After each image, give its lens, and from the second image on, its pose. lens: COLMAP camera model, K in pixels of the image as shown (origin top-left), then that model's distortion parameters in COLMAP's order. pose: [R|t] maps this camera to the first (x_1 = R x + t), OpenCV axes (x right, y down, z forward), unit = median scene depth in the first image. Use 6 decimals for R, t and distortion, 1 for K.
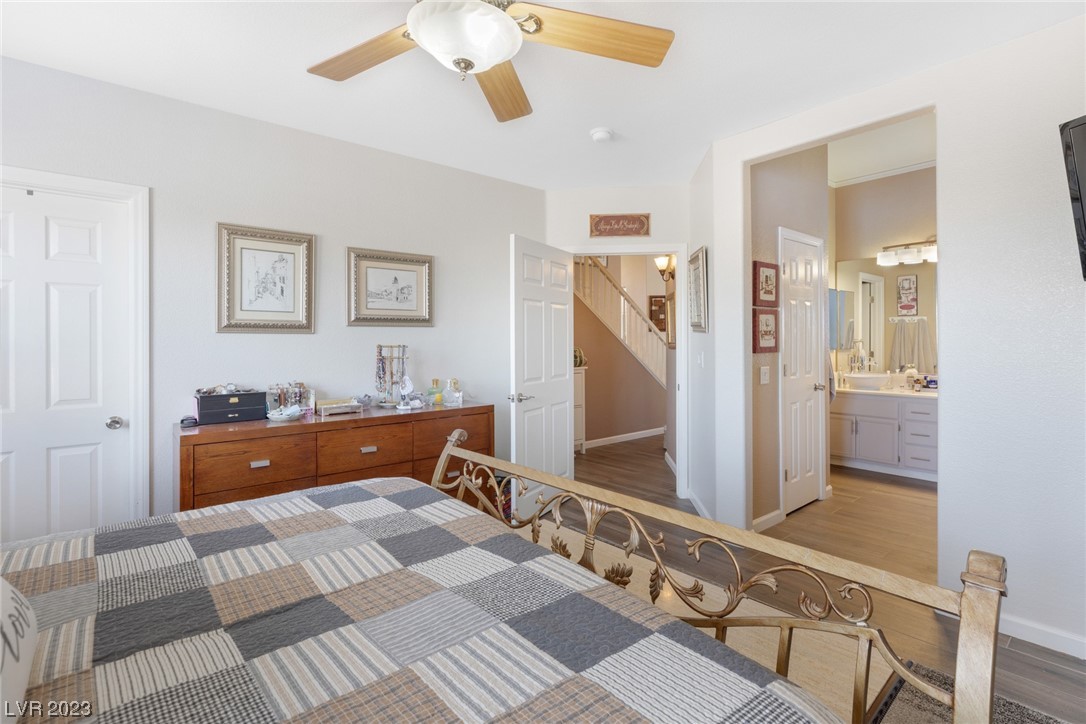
lens RADIAL K [[477.0, 0, 557.4], [0, 477.0, 344.8], [0, 0, 1]] dist [-0.033378, 0.000021]
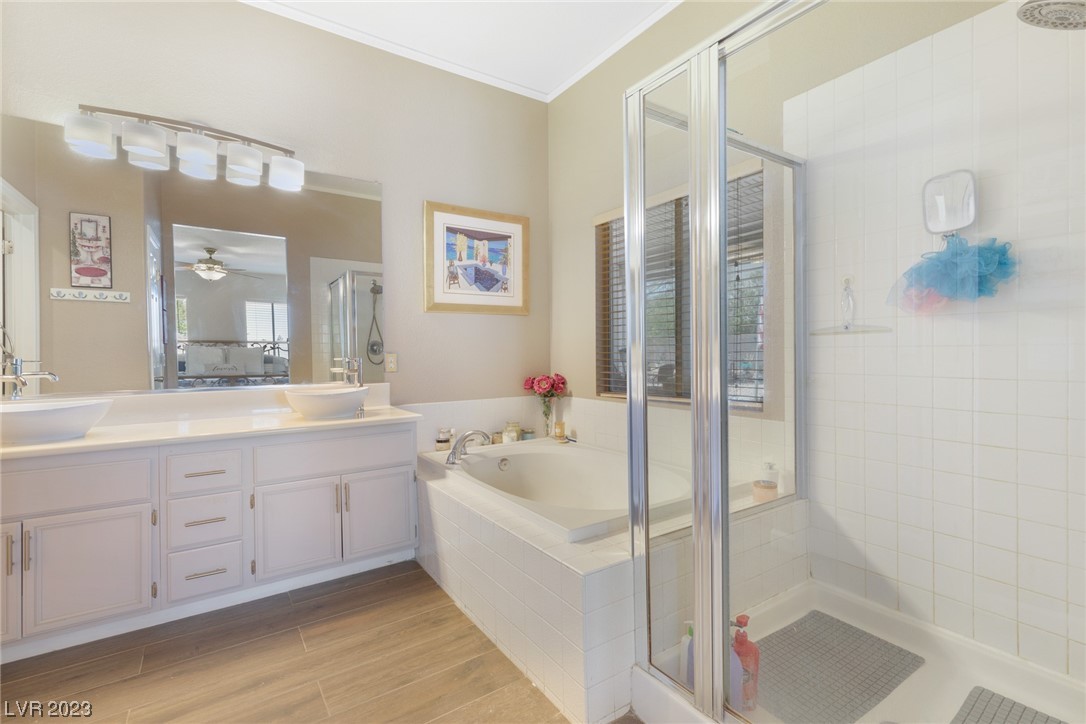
lens RADIAL K [[489.2, 0, 545.9], [0, 489.2, 356.2], [0, 0, 1]] dist [0.000259, 0.000401]
pose [[0.087579, -0.004342, 0.996148, 0.230393], [0.026398, 0.999649, 0.002037, 0.029876], [-0.995808, 0.026118, 0.087663, 0.432656]]
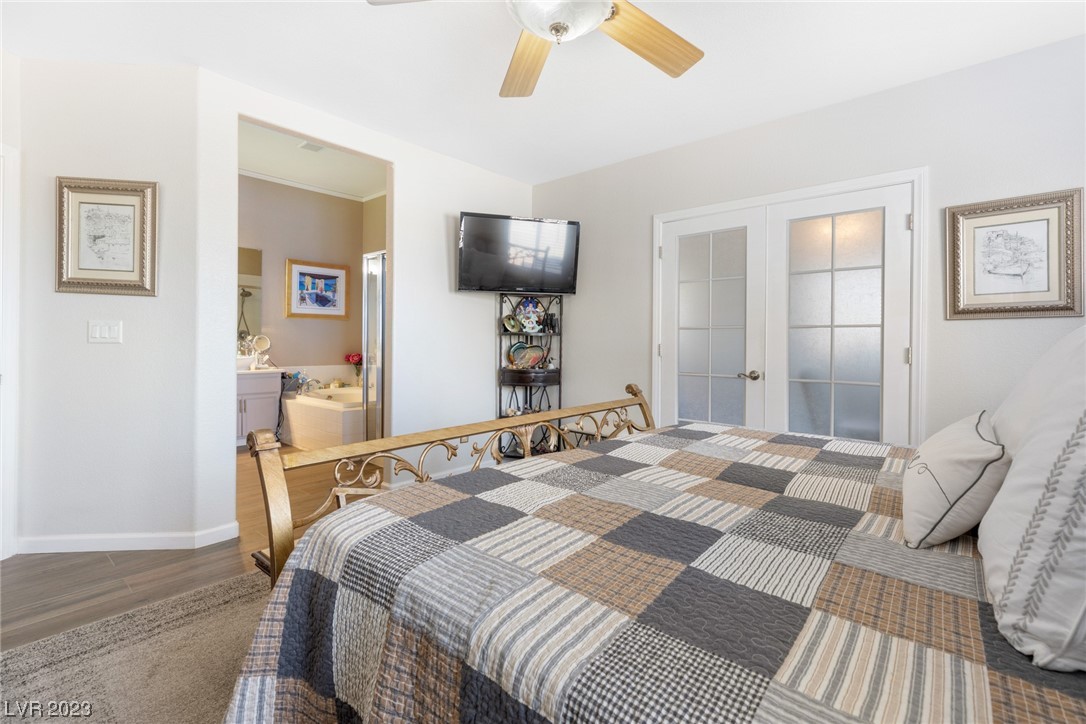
lens RADIAL K [[477.0, 0, 557.4], [0, 477.0, 344.8], [0, 0, 1]] dist [-0.033378, 0.000021]
pose [[-0.193425, 0.000267, 0.981115, -0.298066], [0.012046, 0.999925, 0.002103, 0.038678], [-0.981041, 0.012225, -0.193414, 0.253592]]
